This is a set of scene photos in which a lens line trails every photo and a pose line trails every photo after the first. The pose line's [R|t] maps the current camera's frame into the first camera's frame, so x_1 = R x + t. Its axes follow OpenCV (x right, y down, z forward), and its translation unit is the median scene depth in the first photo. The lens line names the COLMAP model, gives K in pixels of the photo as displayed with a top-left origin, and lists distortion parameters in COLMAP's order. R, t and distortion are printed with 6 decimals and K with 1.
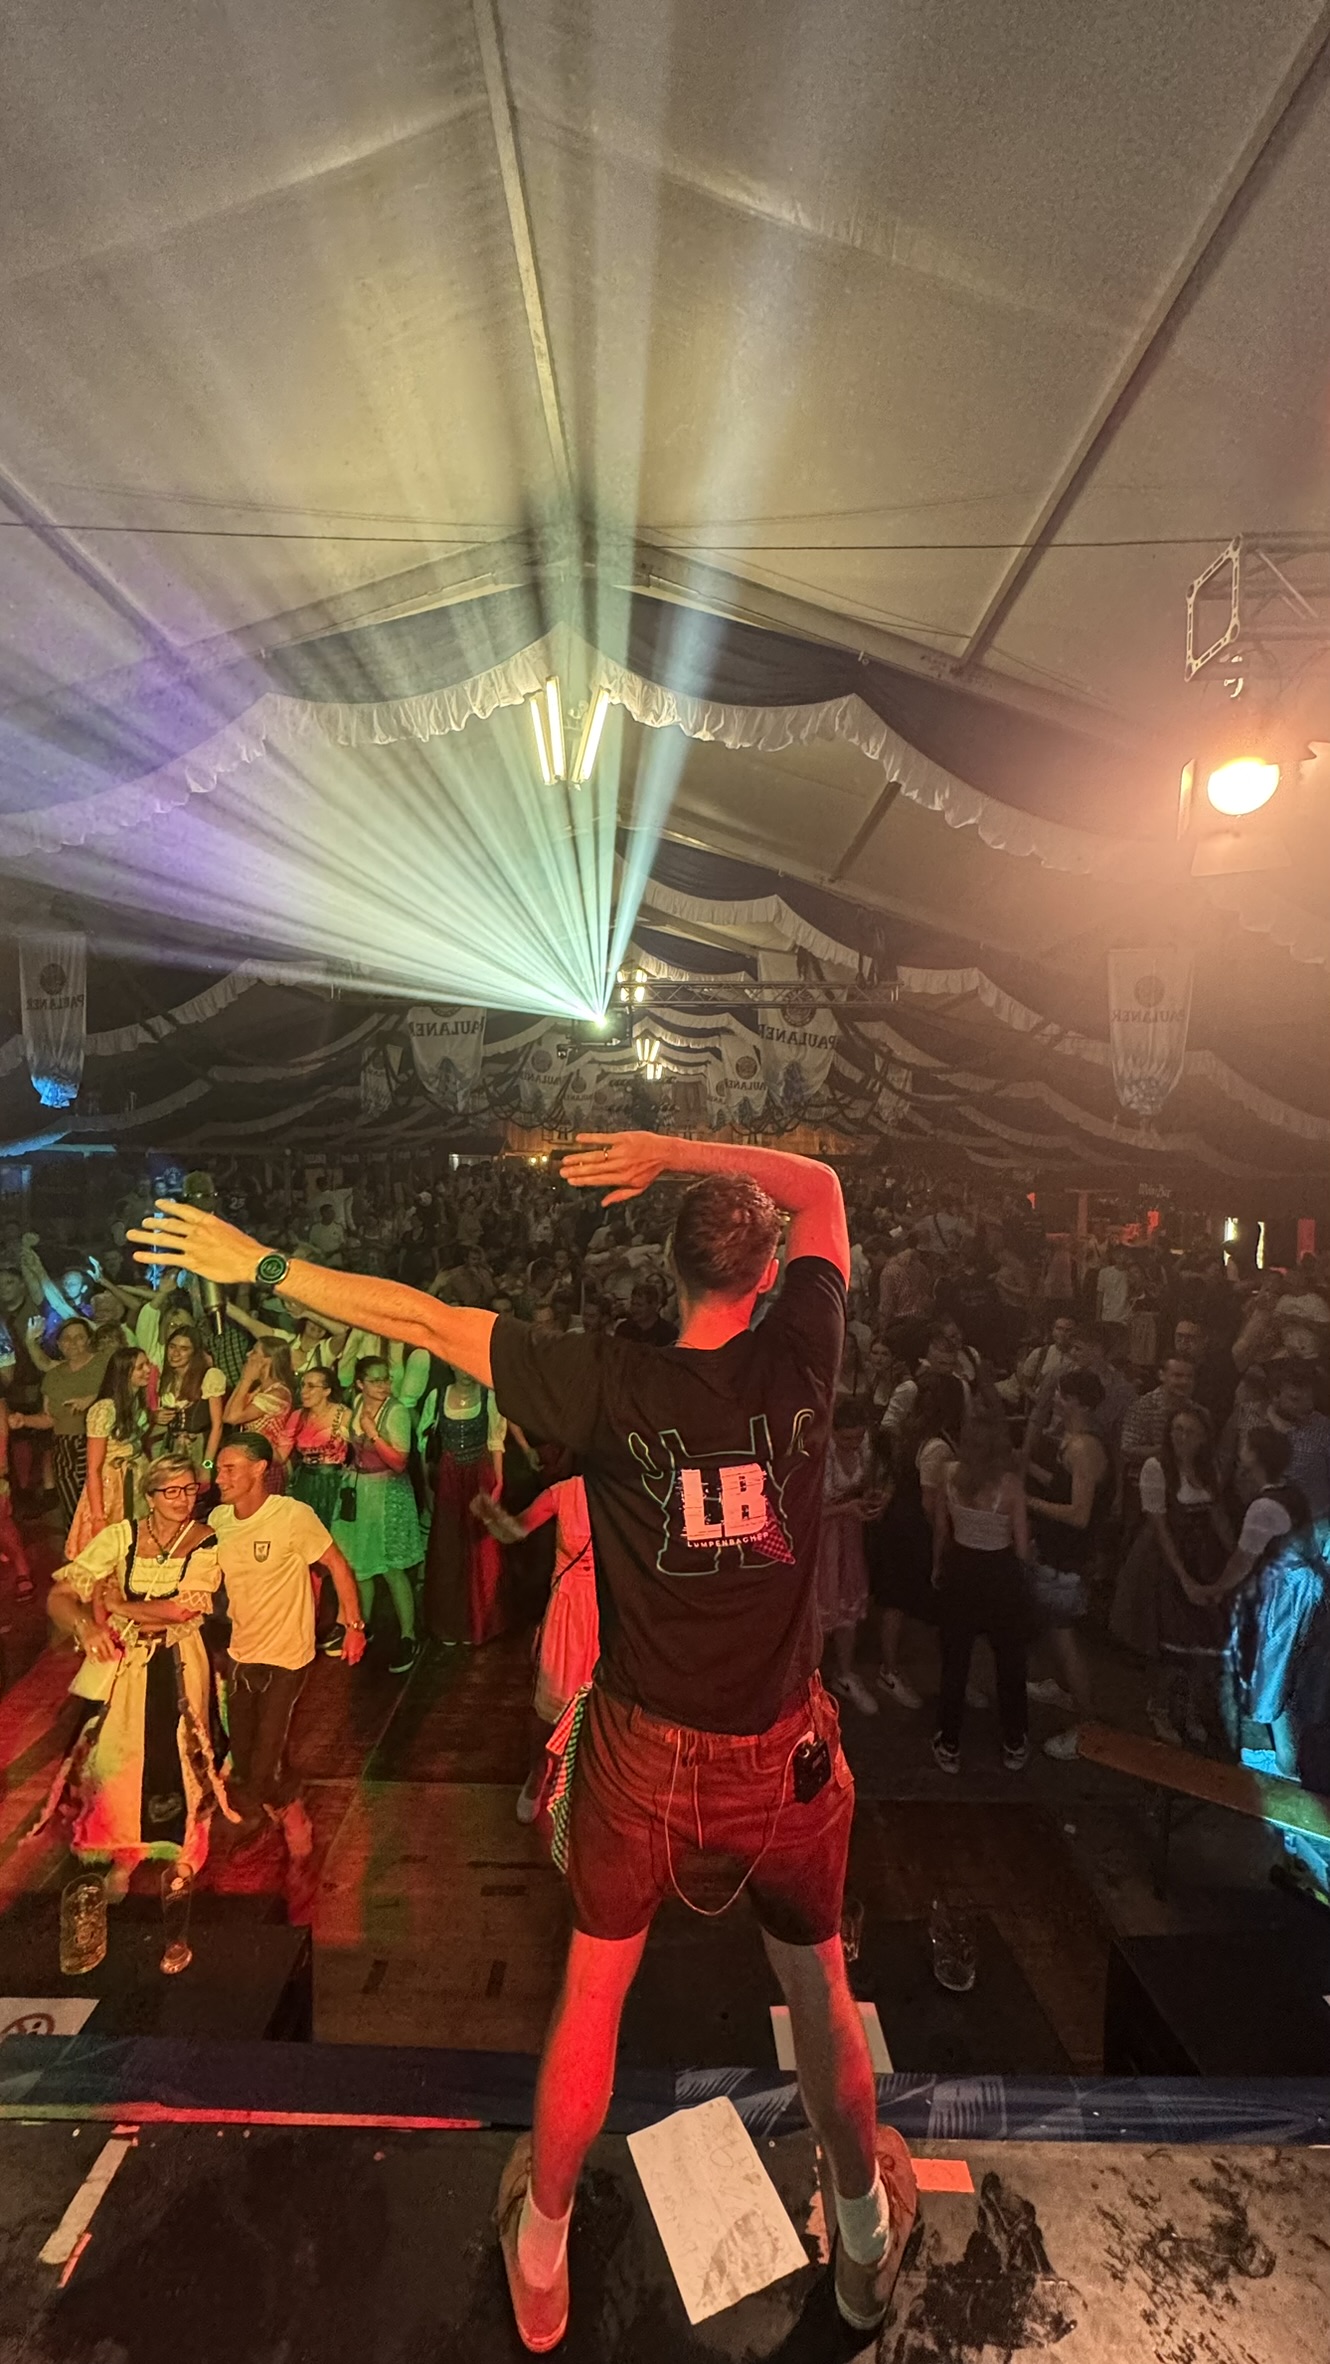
lens RADIAL K [[988.4, 0, 646.6], [0, 988.4, 1168.9], [0, 0, 1]] dist [0.019165, -0.000248]
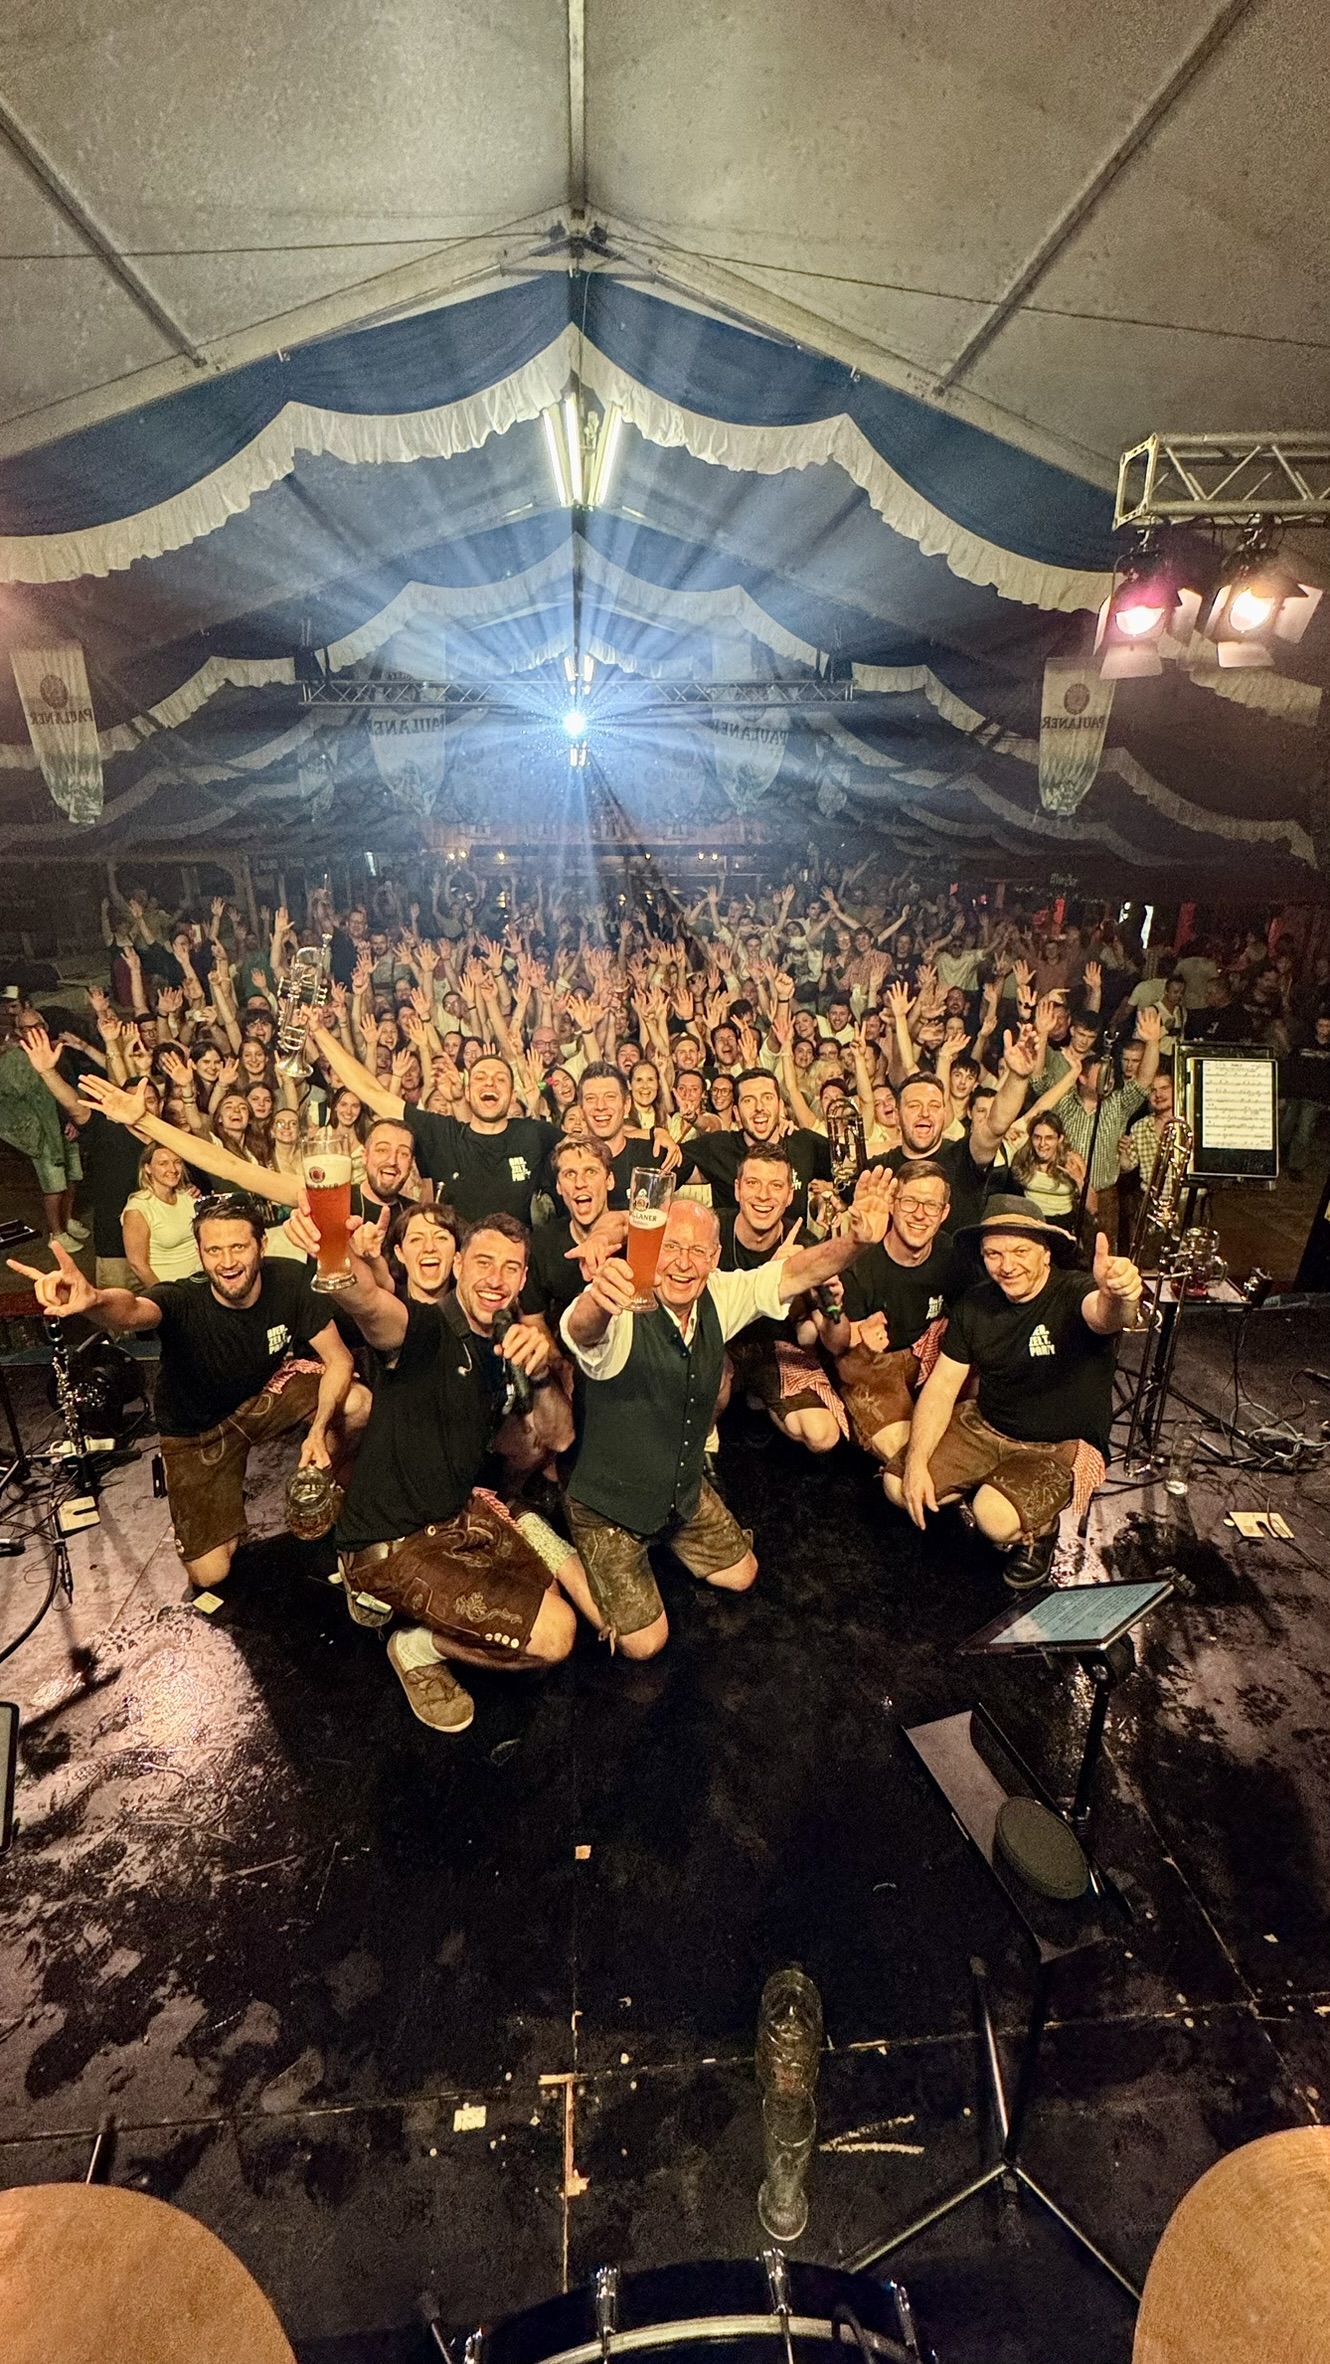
lens RADIAL K [[988.4, 0, 663.8], [0, 988.4, 1180.6], [0, 0, 1]] dist [0.019165, -0.000248]
pose [[0.994480, -0.049892, 0.092302, -0.061871], [0.019050, 0.950945, 0.308773, -0.011138], [-0.103179, -0.305310, 0.946647, -0.127068]]
